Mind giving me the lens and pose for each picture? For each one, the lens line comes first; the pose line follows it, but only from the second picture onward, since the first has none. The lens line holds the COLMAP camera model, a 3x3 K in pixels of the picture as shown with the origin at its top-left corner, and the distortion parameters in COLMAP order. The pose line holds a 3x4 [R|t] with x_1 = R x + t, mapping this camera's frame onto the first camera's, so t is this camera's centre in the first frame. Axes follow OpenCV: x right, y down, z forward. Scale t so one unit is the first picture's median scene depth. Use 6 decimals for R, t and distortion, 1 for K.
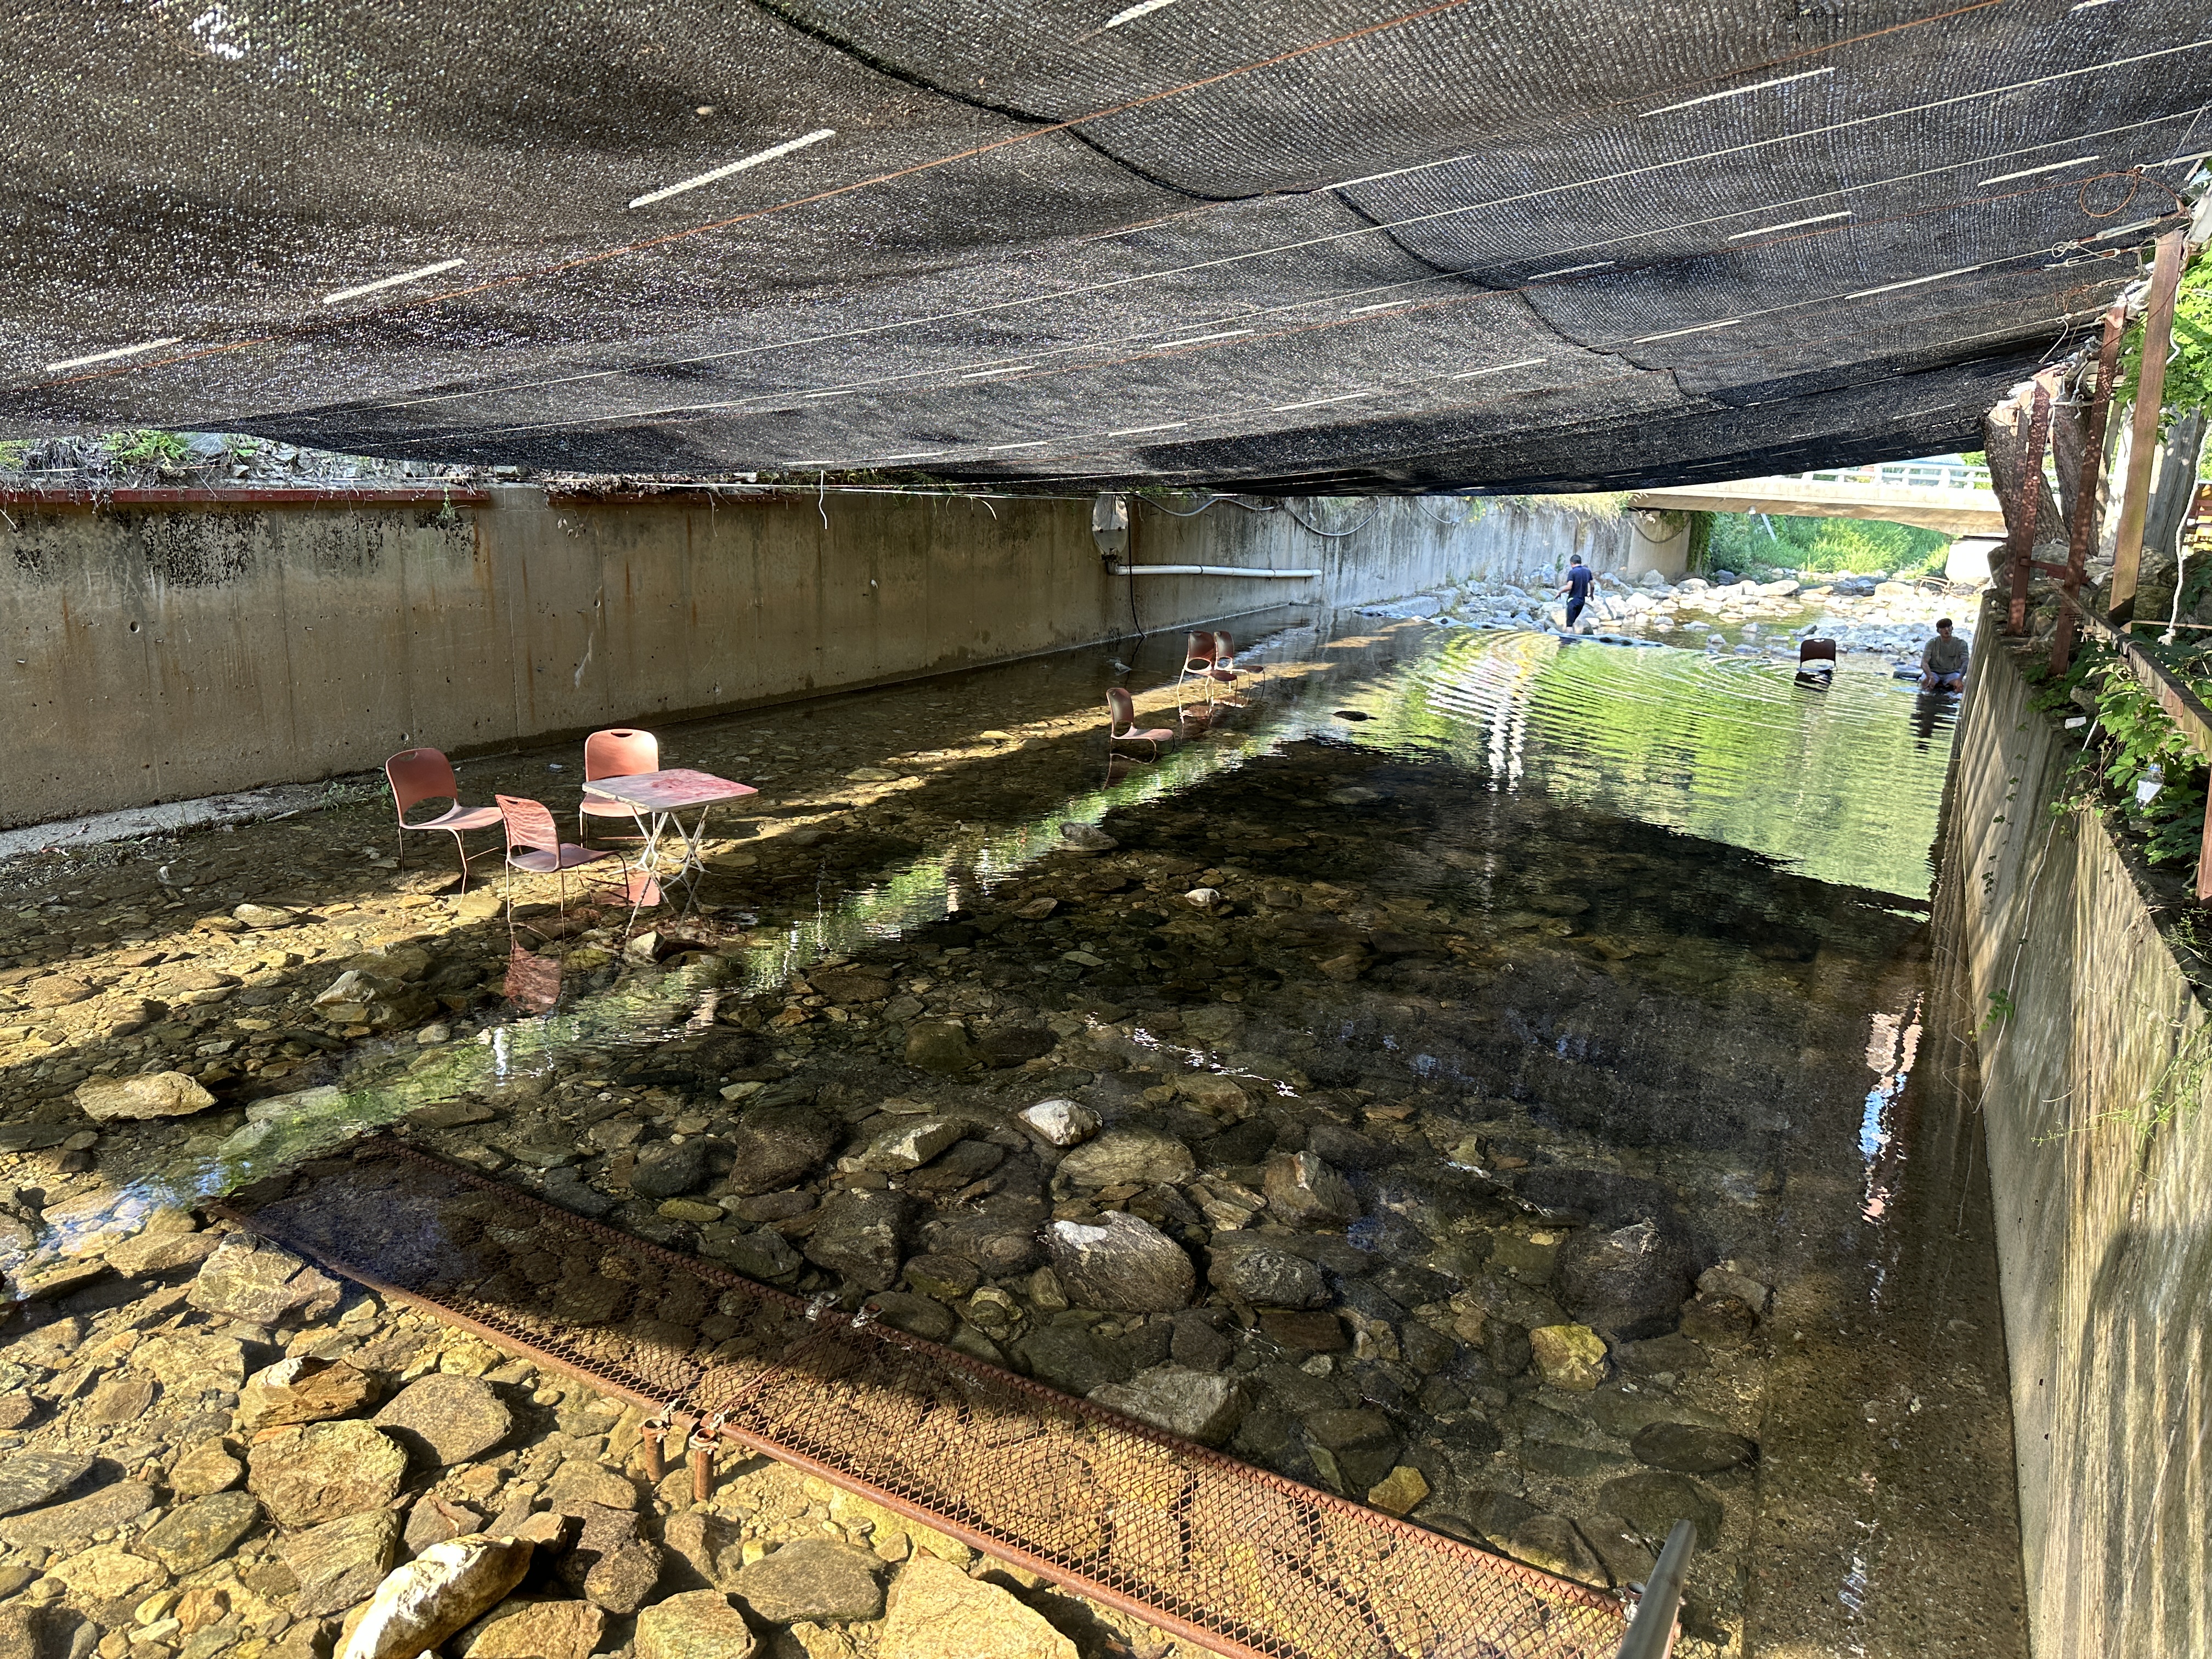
lens RADIAL K [[1538.7, 0, 1102.0], [0, 1538.7, 838.5], [0, 0, 1]] dist [0.005005, -0.018444]
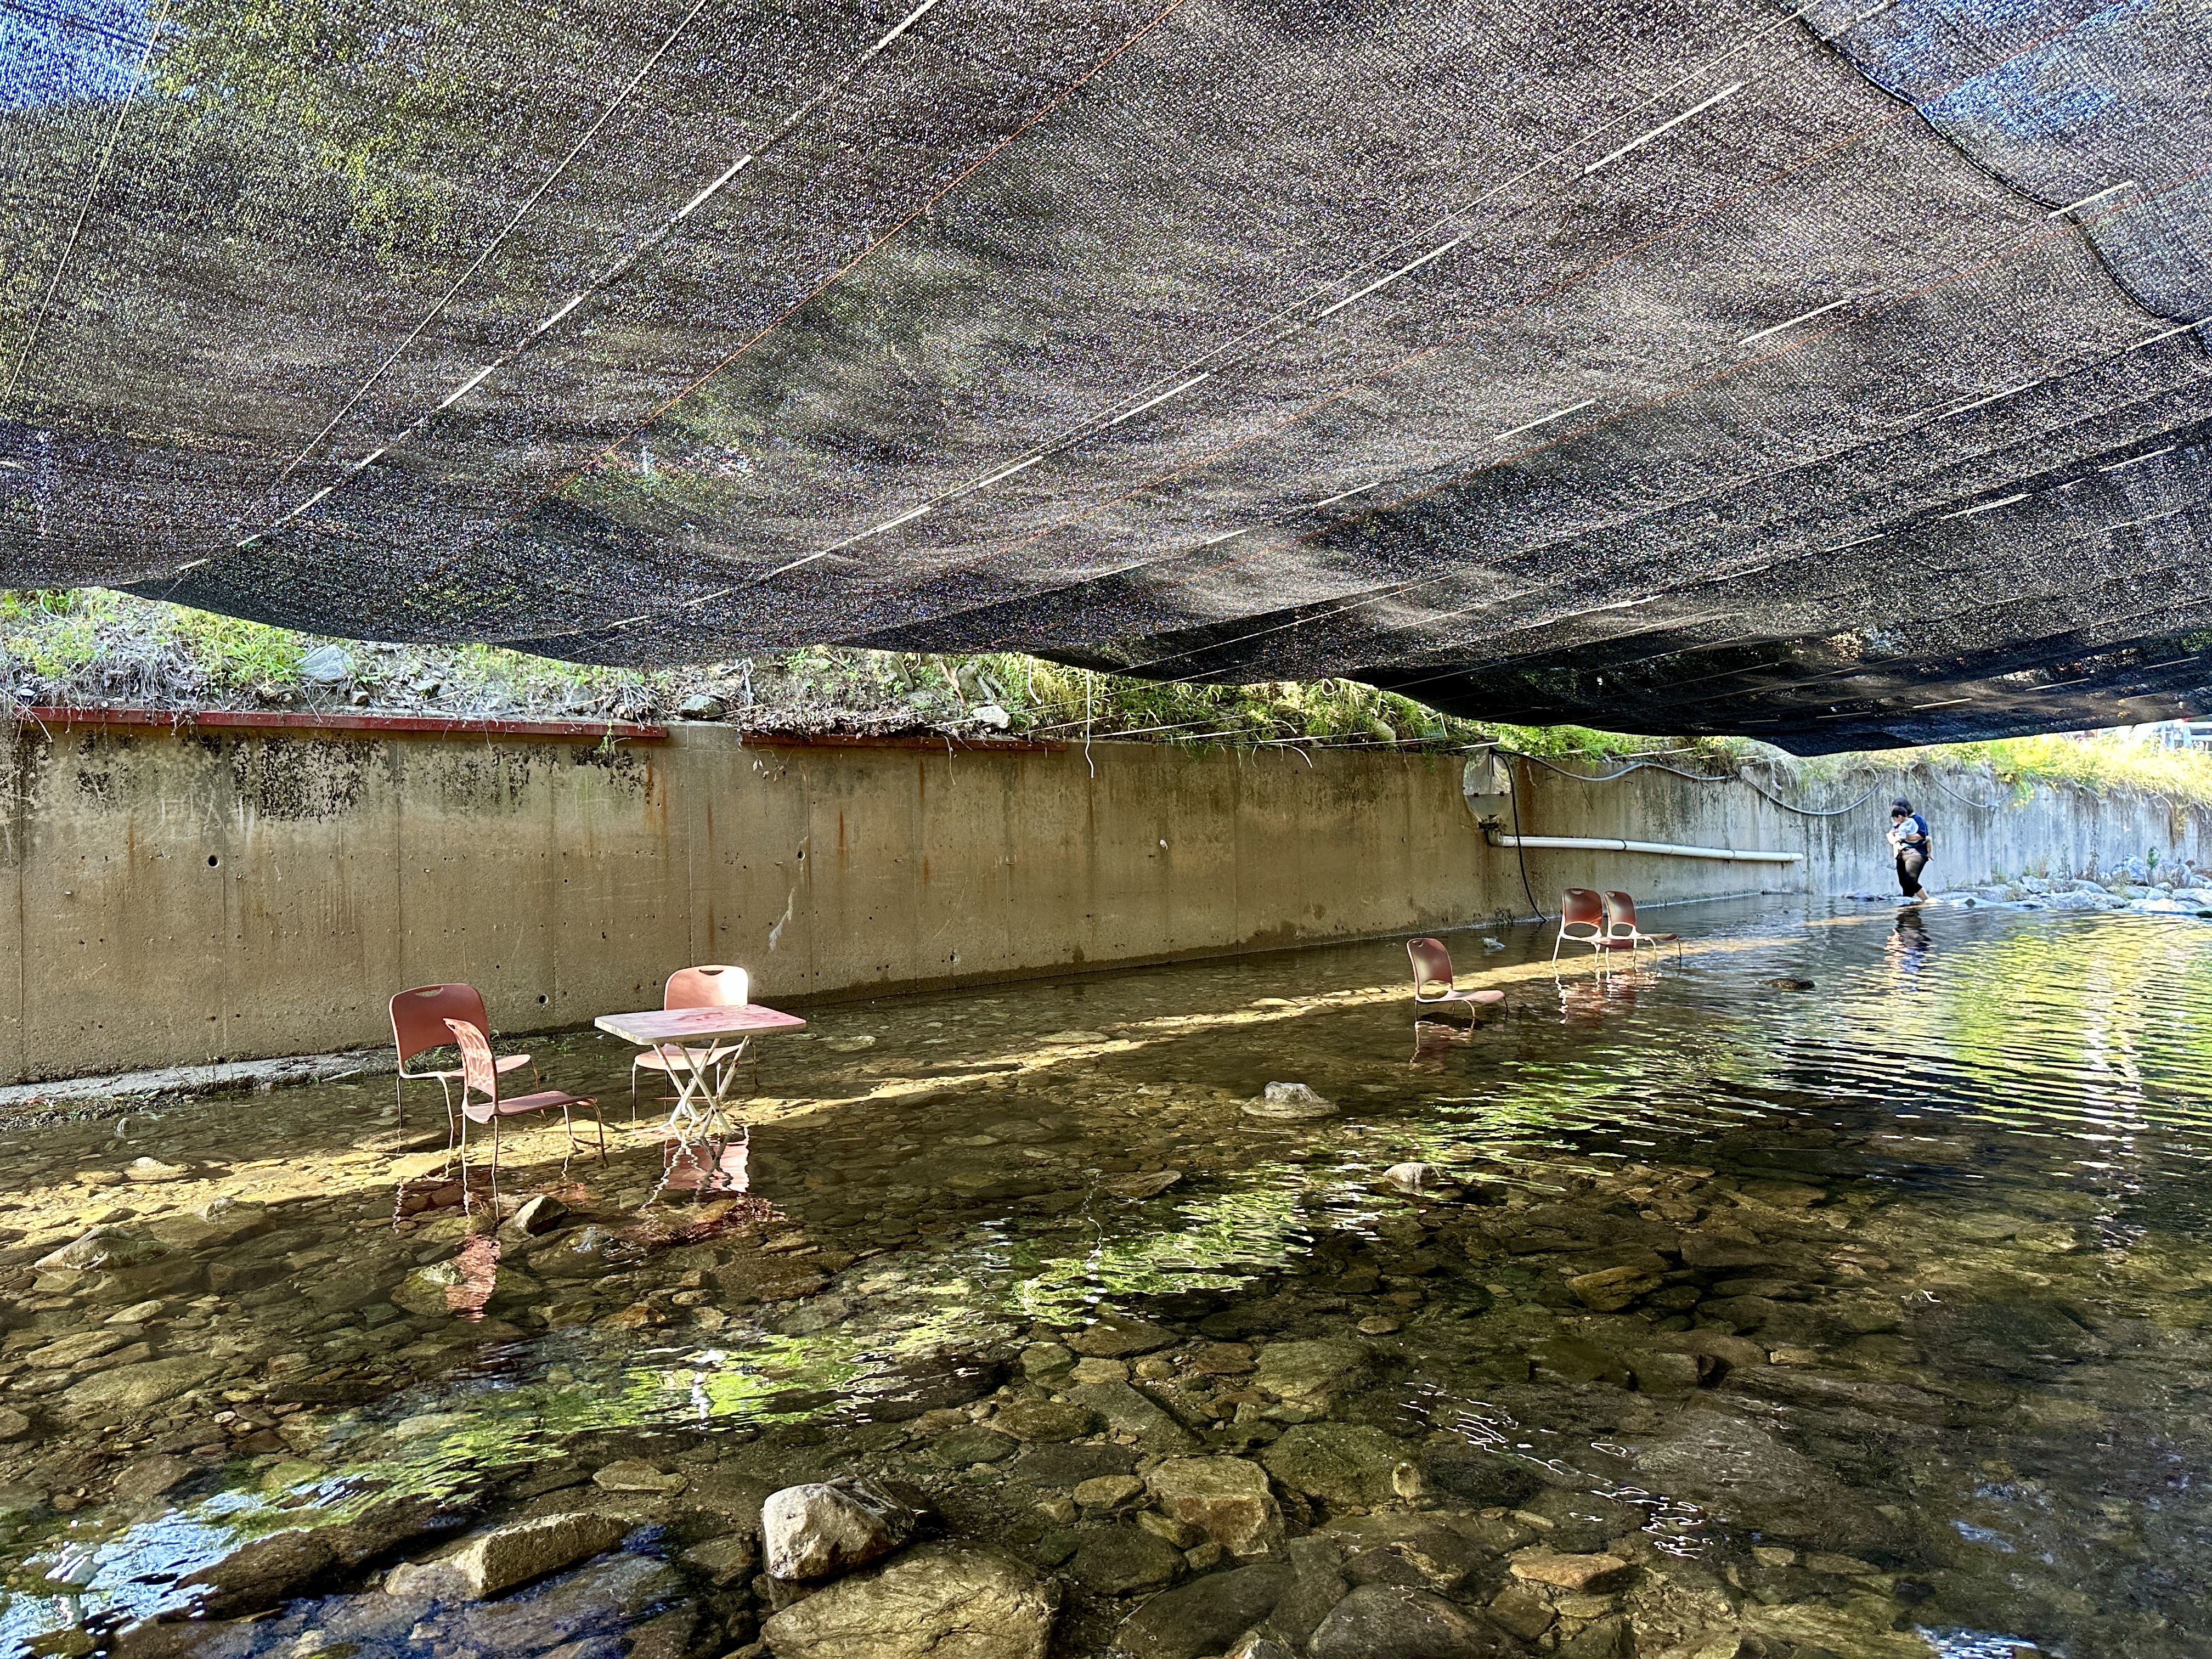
lens RADIAL K [[1538.7, 0, 1107.3], [0, 1538.7, 817.8], [0, 0, 1]] dist [0.005005, -0.018444]
pose [[0.946465, -0.066542, -0.315873, 0.135166], [-0.013839, 0.969260, -0.245649, 0.045790], [0.322509, 0.236869, 0.916450, 0.289715]]
